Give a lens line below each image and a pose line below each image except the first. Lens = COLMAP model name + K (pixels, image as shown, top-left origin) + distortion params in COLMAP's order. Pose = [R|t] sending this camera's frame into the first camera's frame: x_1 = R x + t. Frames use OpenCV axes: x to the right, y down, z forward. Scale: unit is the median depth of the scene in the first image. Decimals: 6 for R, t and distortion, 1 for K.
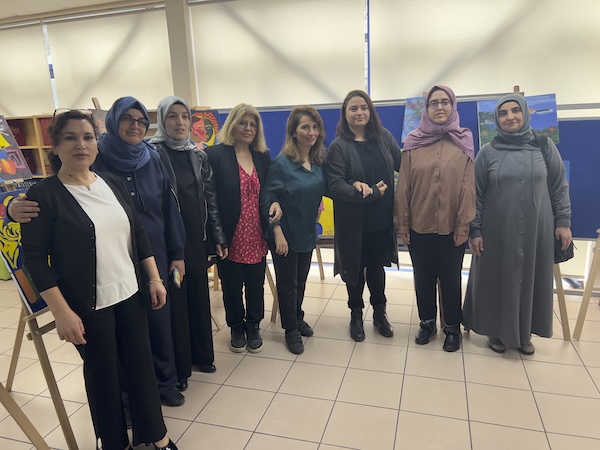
lens RADIAL K [[435.3, 0, 302.4], [0, 435.3, 227.8], [0, 0, 1]] dist [0.088413, -0.122421]
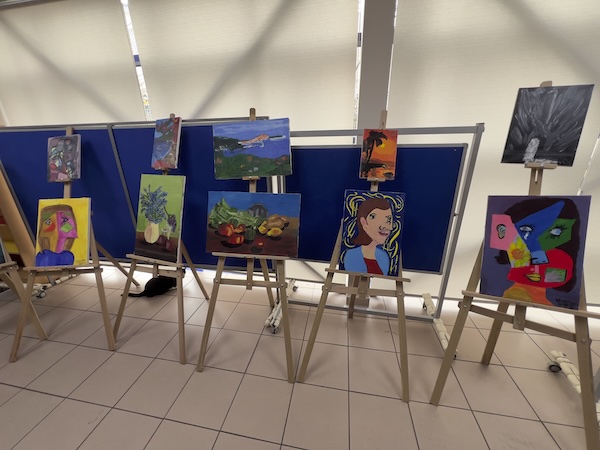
lens RADIAL K [[239.6, 0, 299.6], [0, 239.6, 221.6], [0, 0, 1]] dist [-0.002000, -0.000151]
pose [[0.993695, -0.023278, 0.109670, 0.453318], [0.011330, 0.994050, 0.108335, -0.121964], [-0.111540, -0.106410, 0.988046, 0.411192]]
